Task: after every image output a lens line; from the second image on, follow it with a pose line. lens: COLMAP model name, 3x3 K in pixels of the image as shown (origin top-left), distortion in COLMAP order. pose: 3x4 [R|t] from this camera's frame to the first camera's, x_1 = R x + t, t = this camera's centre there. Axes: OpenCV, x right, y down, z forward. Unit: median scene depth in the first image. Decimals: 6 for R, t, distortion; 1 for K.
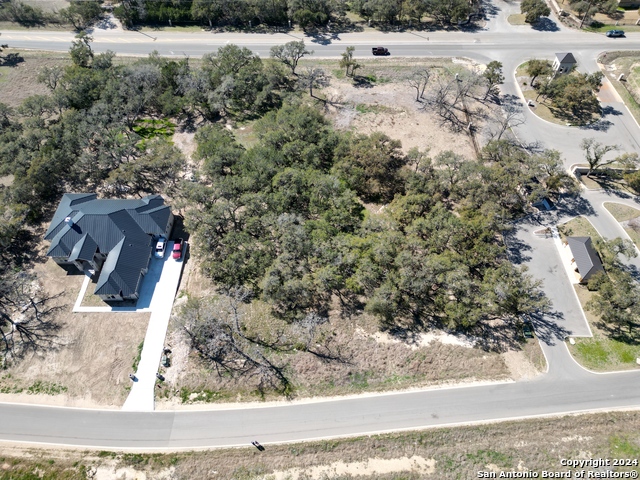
lens RADIAL K [[448.1, 0, 320.7], [0, 448.1, 240.7], [0, 0, 1]] dist [0.069219, -0.064272]
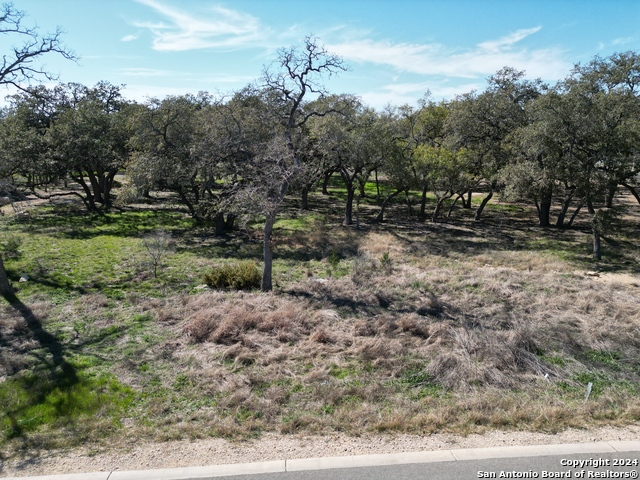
lens RADIAL K [[448.1, 0, 320.7], [0, 448.1, 240.7], [0, 0, 1]] dist [0.069219, -0.064272]
pose [[0.999828, 0.011245, -0.014771, -0.001775], [-0.018155, 0.758411, -0.651524, 0.347663], [0.003876, 0.651680, 0.758484, 0.818899]]
